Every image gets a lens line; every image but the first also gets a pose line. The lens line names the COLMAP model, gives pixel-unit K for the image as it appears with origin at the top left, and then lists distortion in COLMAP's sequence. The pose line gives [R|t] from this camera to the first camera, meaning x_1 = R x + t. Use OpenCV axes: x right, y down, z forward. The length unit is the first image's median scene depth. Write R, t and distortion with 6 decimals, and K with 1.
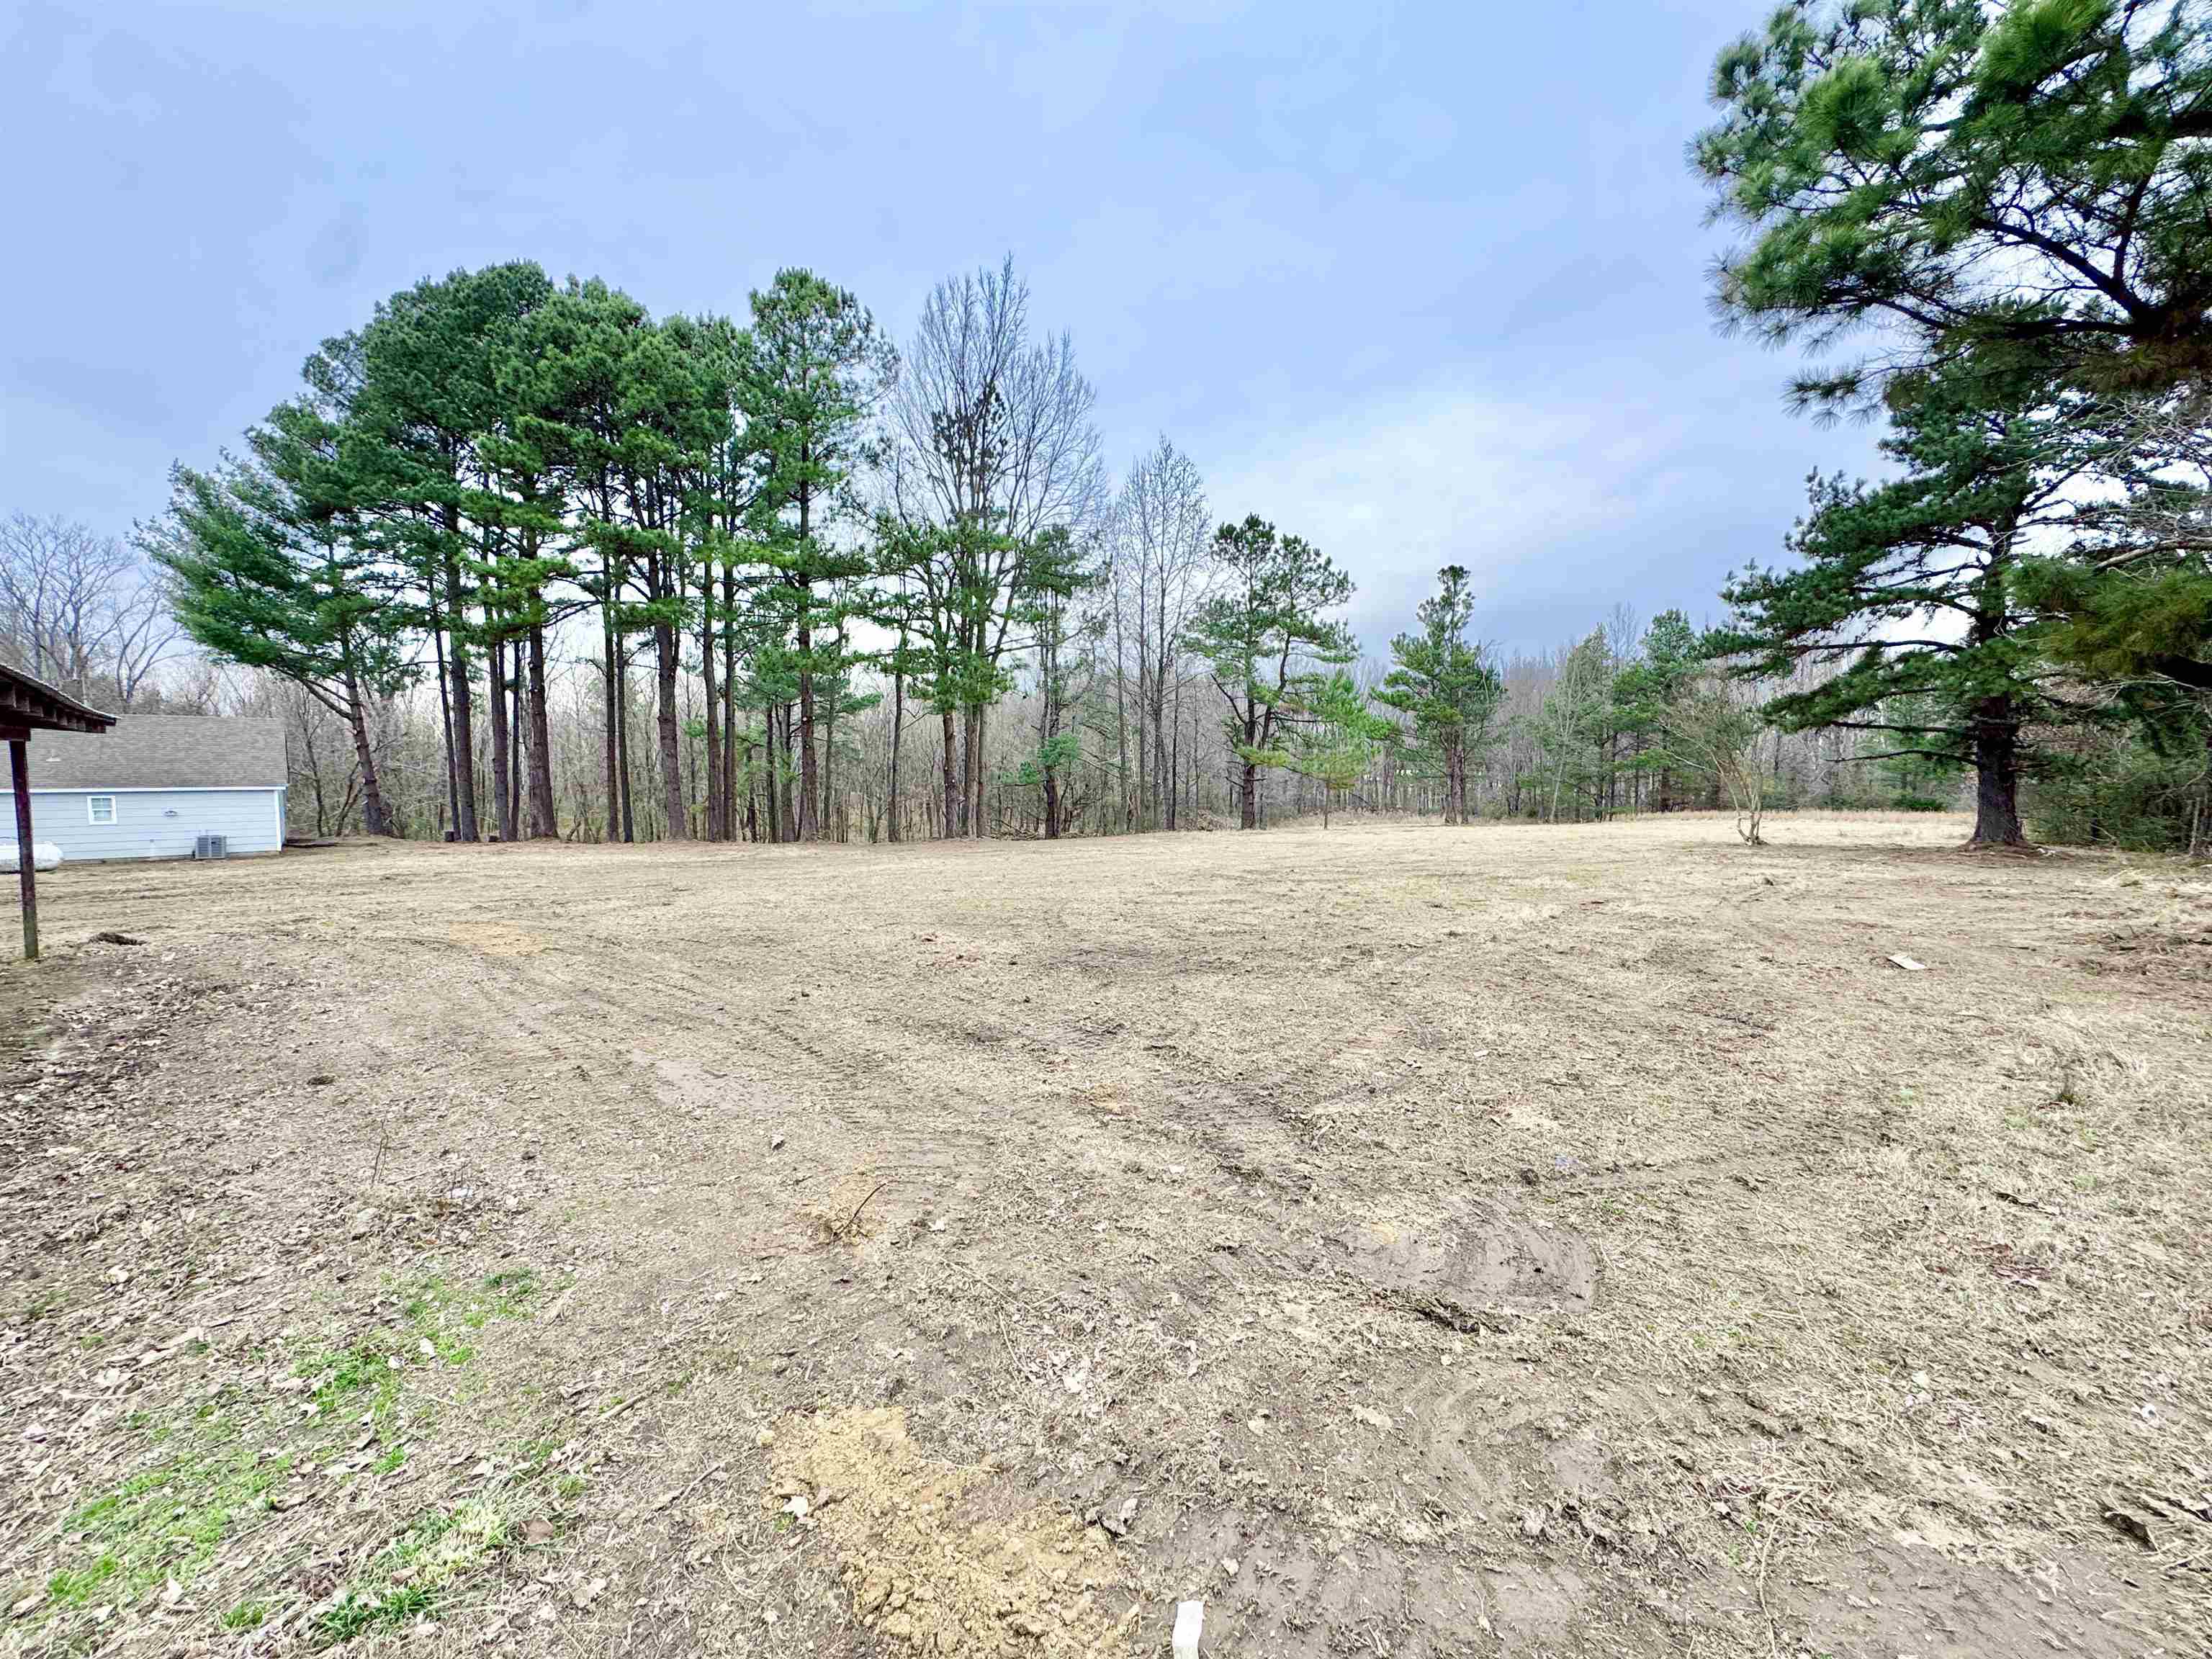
lens RADIAL K [[885.6, 0, 1110.5], [0, 885.6, 833.6], [0, 0, 1]] dist [0.000274, -0.000001]
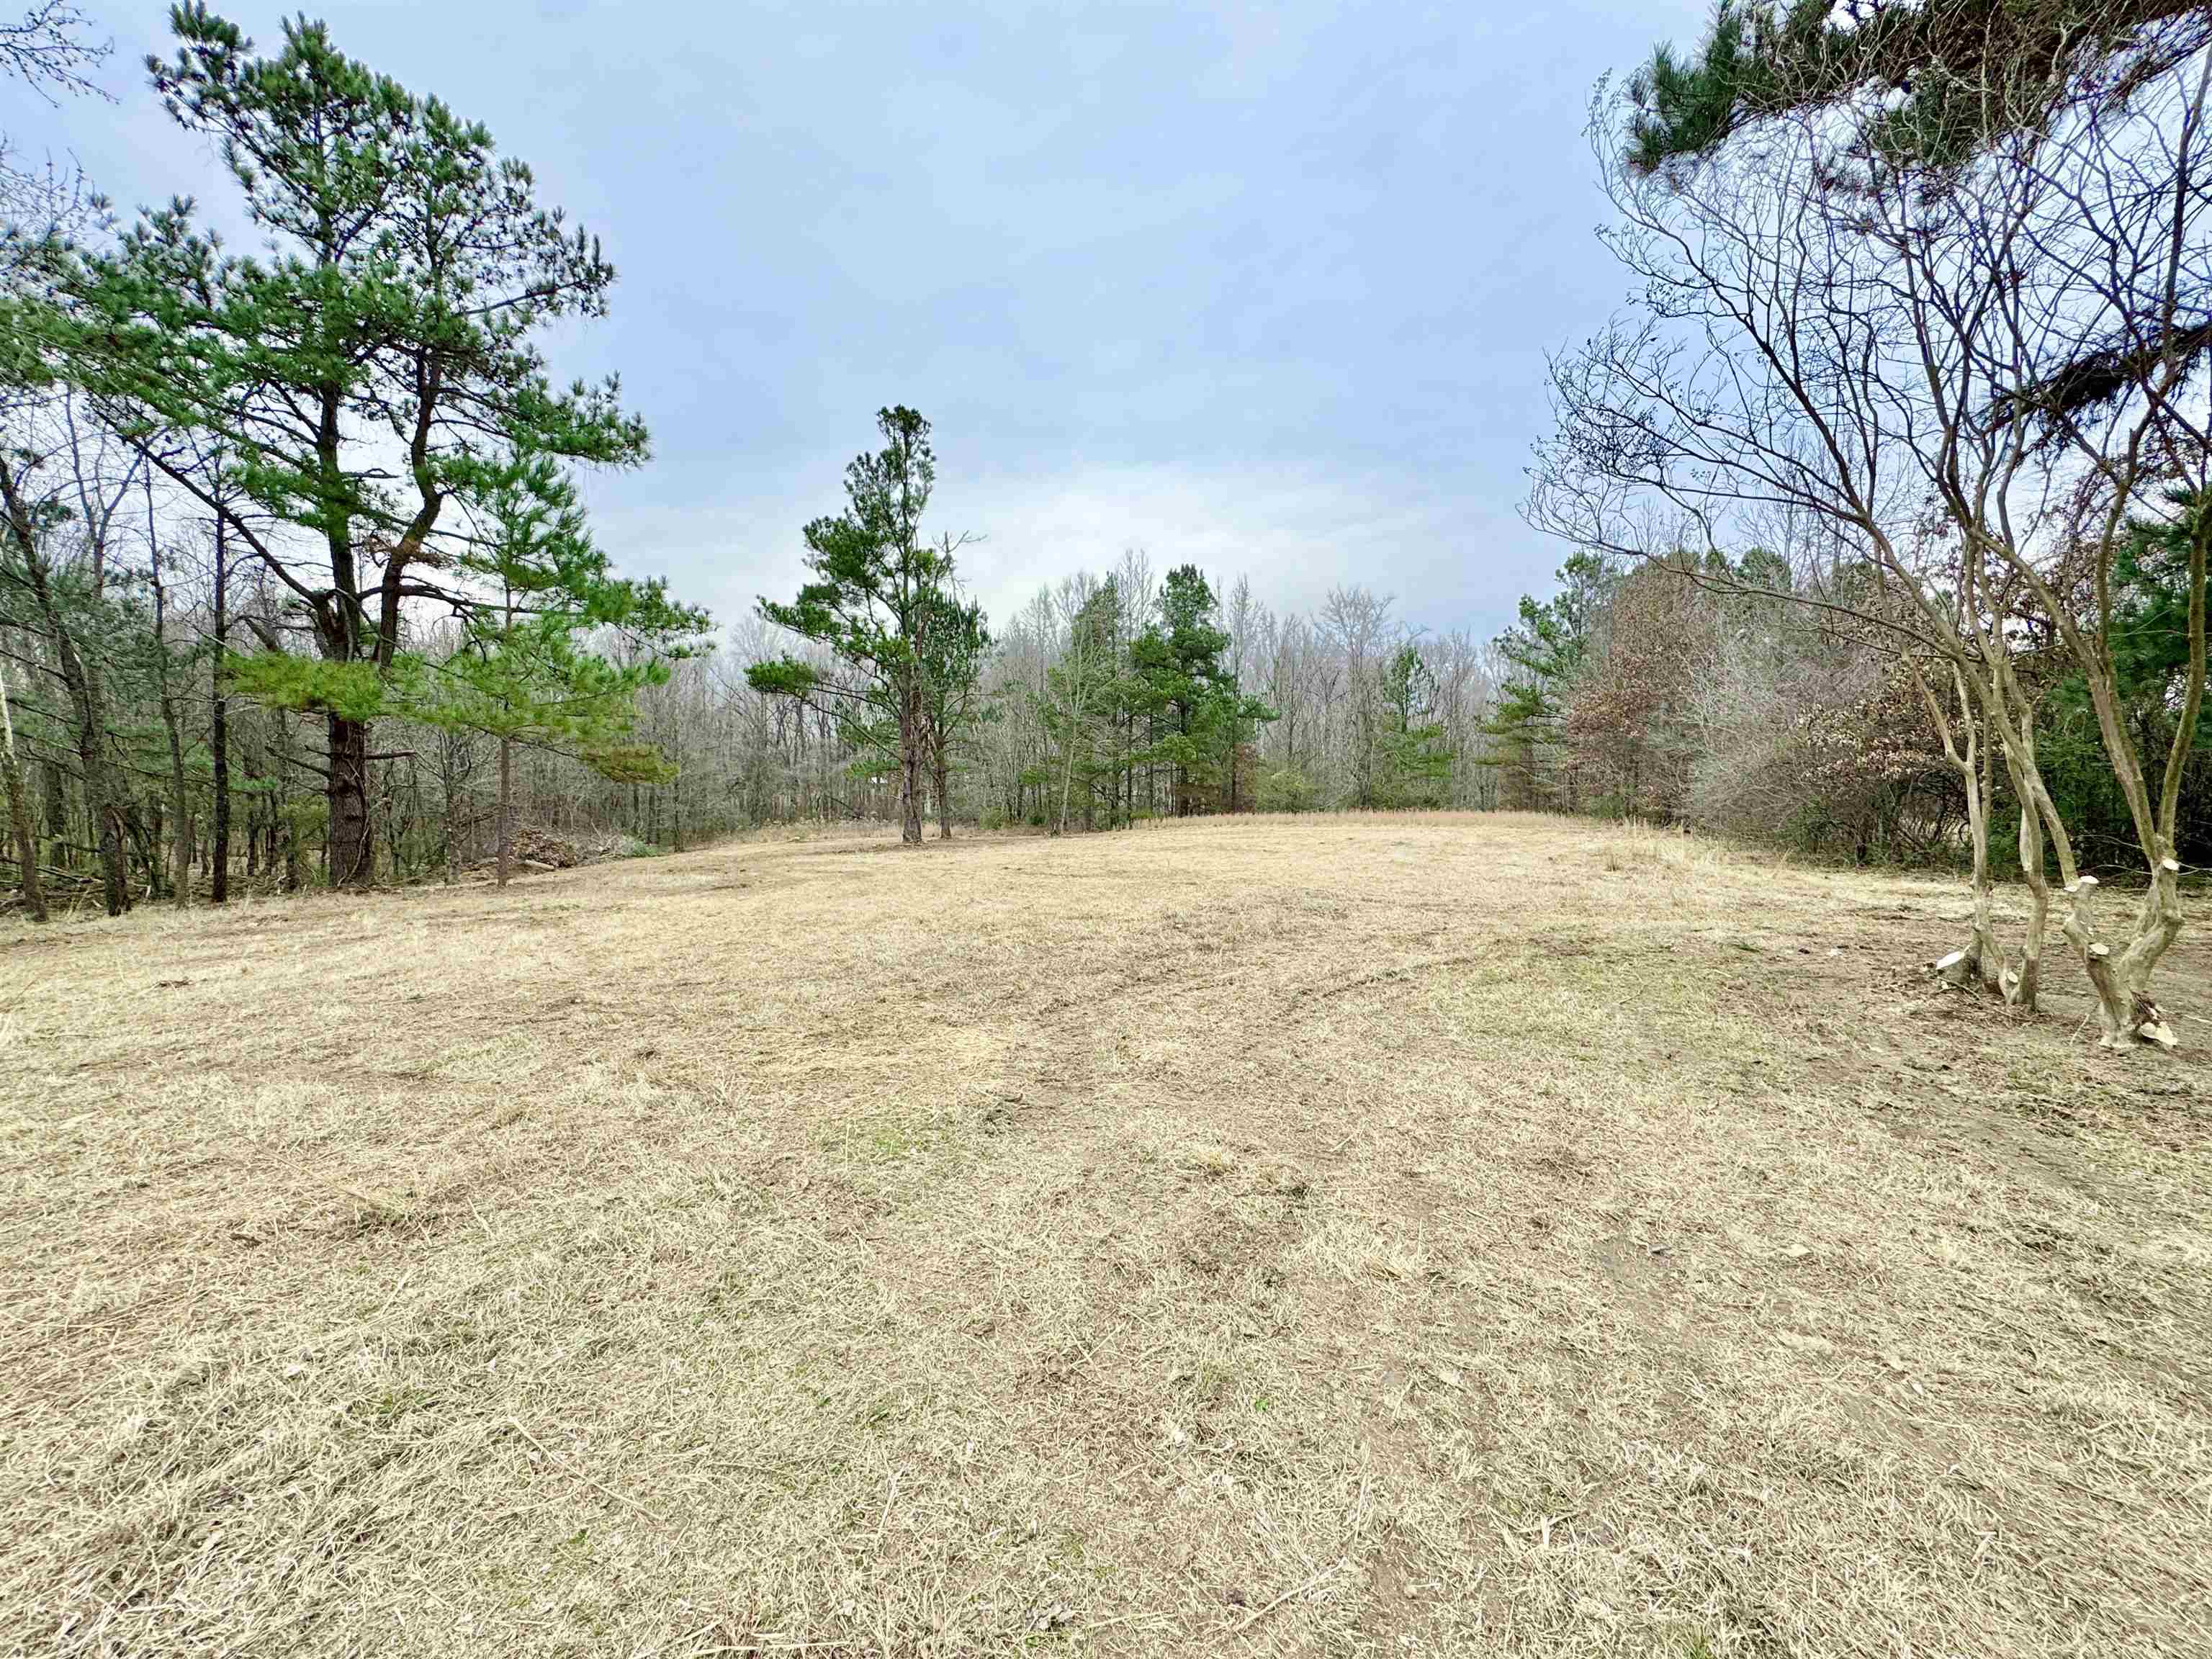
lens RADIAL K [[885.6, 0, 1110.5], [0, 885.6, 833.6], [0, 0, 1]] dist [0.000274, -0.000001]
pose [[0.865655, -0.025432, 0.499994, 0.176449], [0.028292, 0.999598, 0.001861, -0.013409], [-0.499841, 0.012534, 0.866027, 0.364917]]
